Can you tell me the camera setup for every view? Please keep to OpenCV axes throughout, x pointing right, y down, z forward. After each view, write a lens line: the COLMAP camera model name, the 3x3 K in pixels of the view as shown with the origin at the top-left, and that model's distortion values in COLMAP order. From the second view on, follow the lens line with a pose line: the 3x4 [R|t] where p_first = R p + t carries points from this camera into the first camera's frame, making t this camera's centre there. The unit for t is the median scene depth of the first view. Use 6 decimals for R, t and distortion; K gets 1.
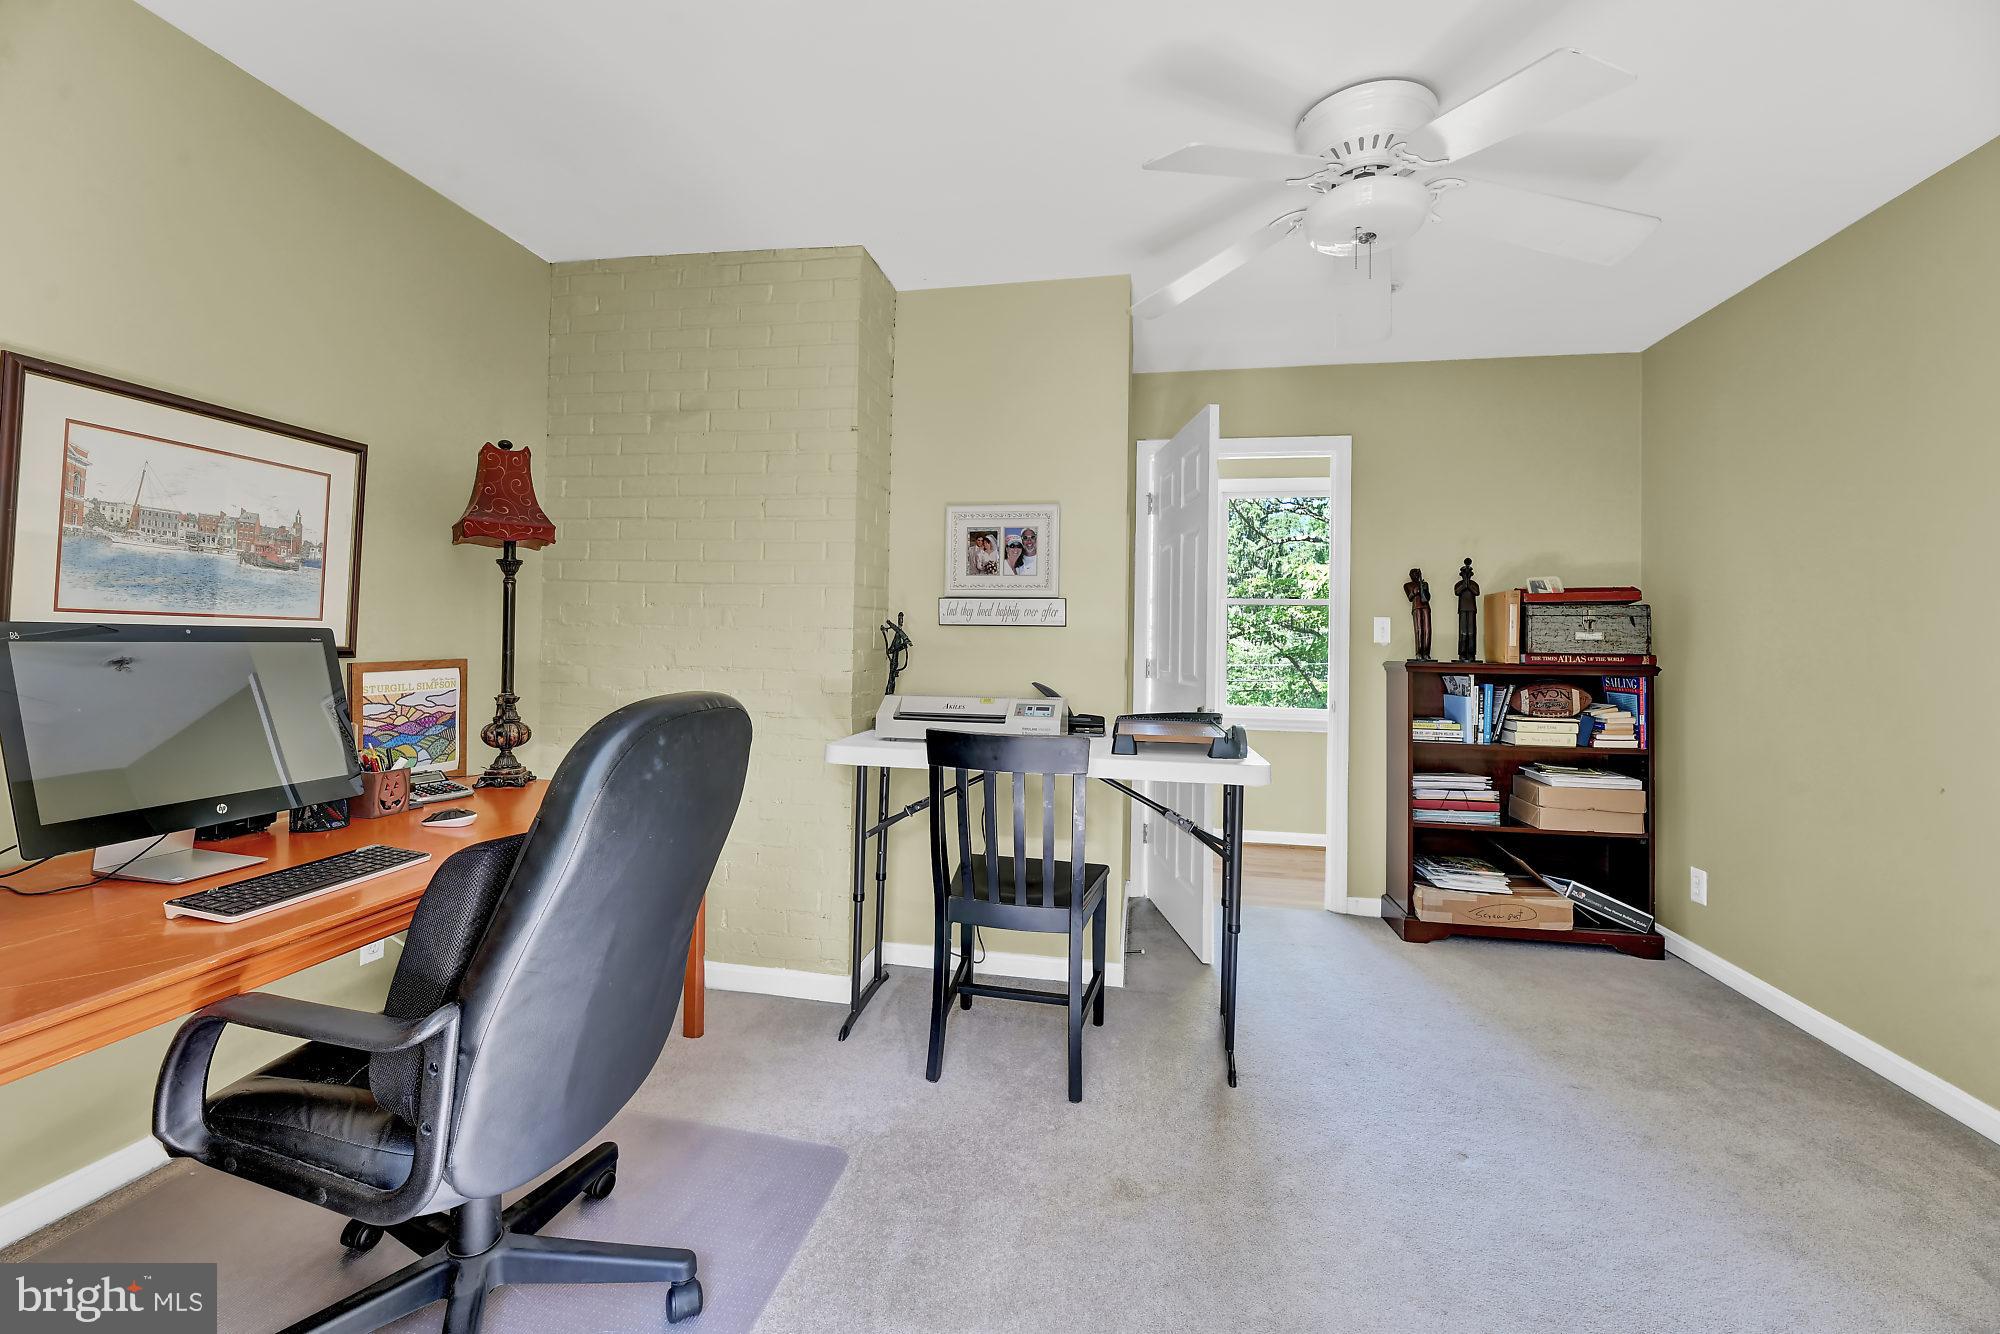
lens RADIAL K [[812.1, 0, 996.0], [0, 812.1, 654.1], [0, 0, 1]] dist [-0.001298, -0.002637]
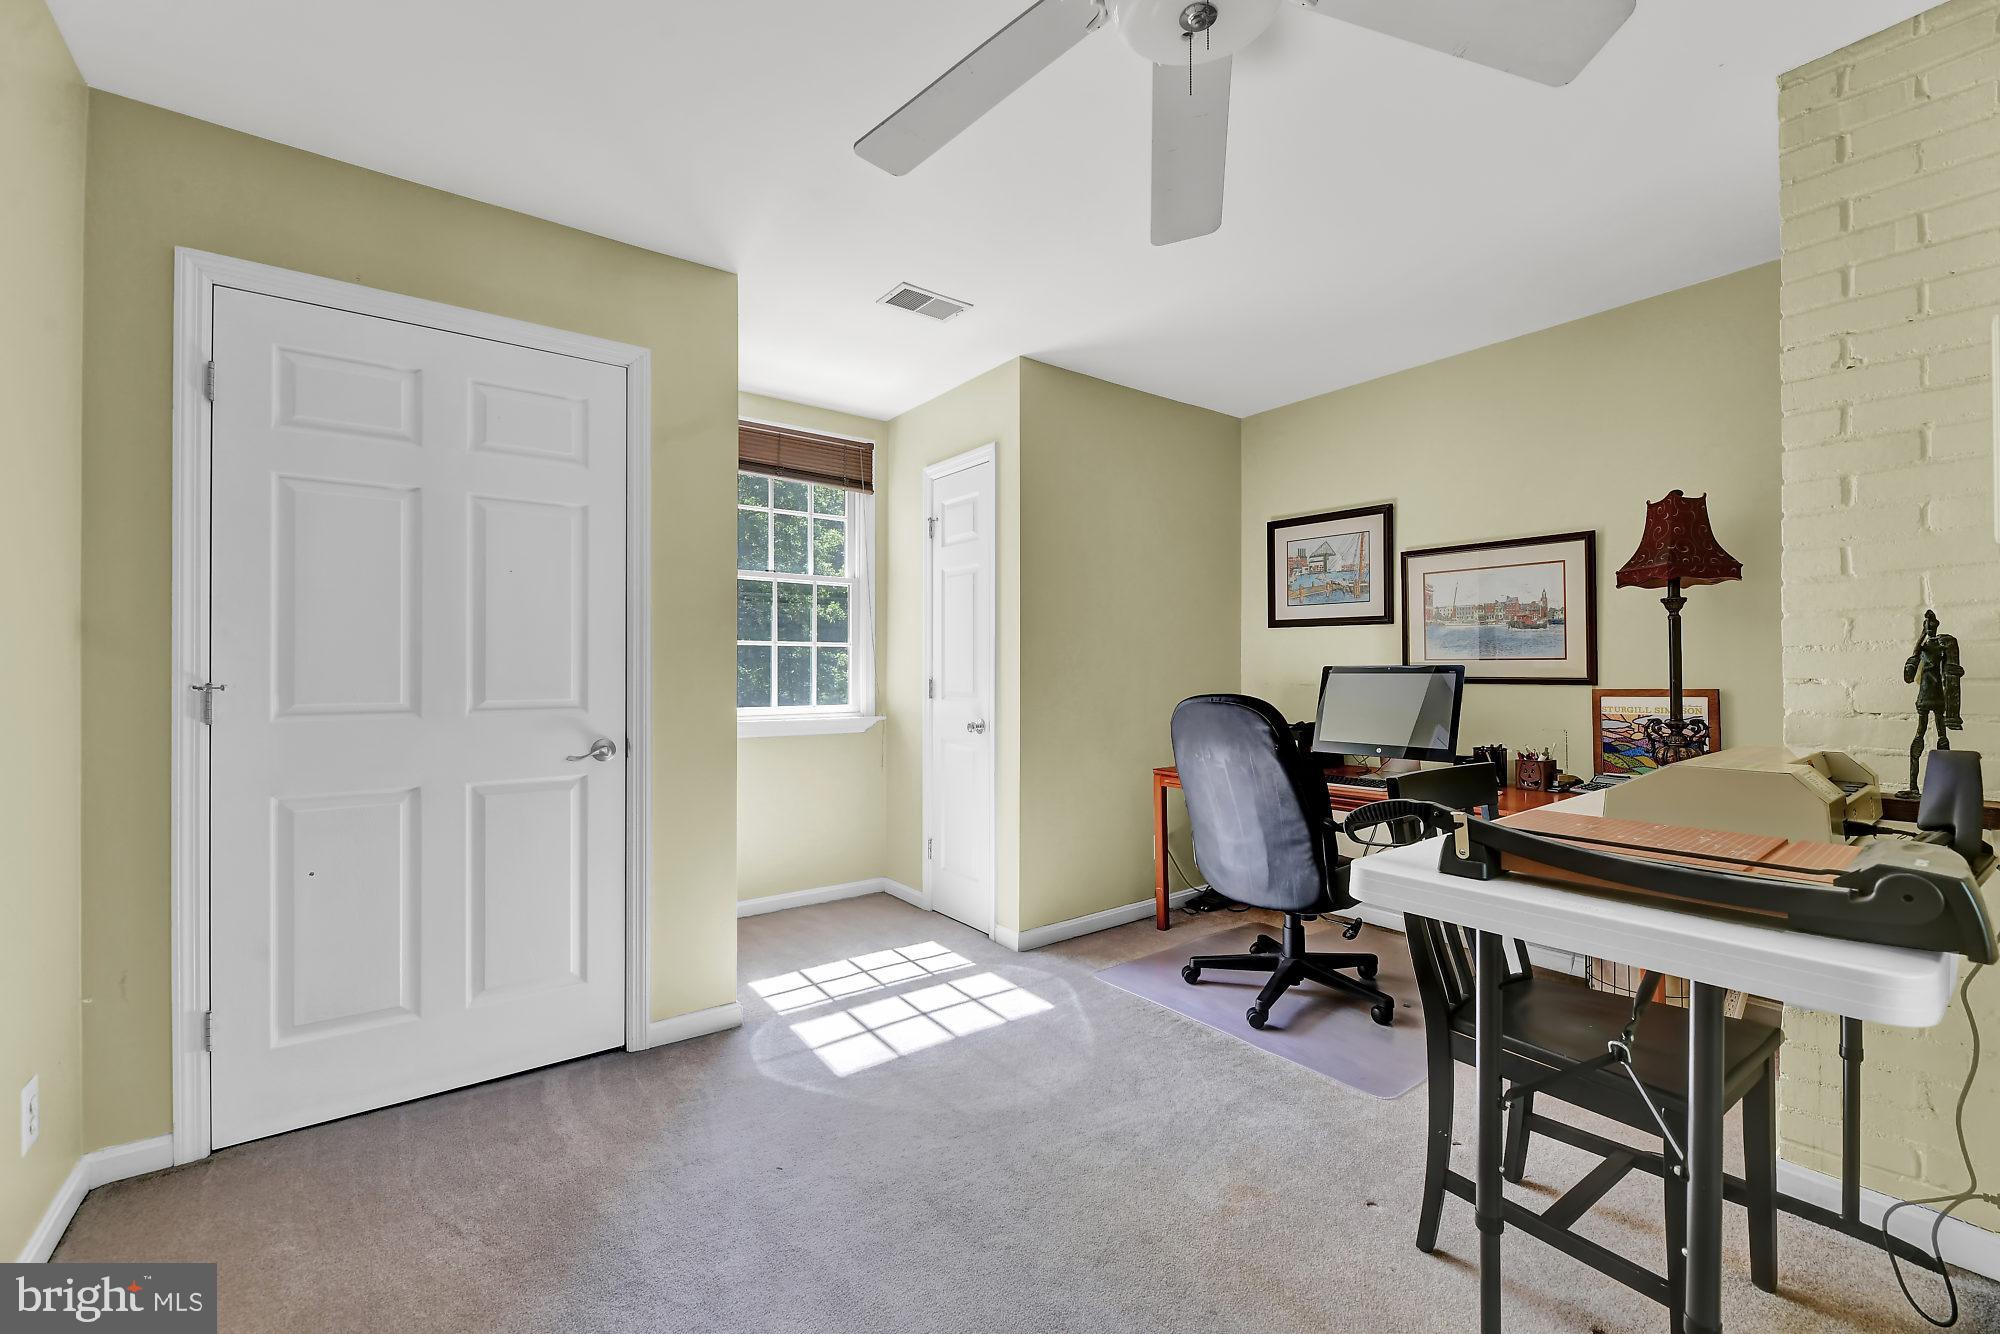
lens RADIAL K [[812.1, 0, 1001.5], [0, 812.1, 665.7], [0, 0, 1]] dist [-0.001298, -0.002637]
pose [[-0.675969, -0.019201, -0.736679, 0.998584], [-0.018944, 0.999783, -0.008676, 0.002259], [0.736686, 0.008091, -0.676186, 1.302199]]
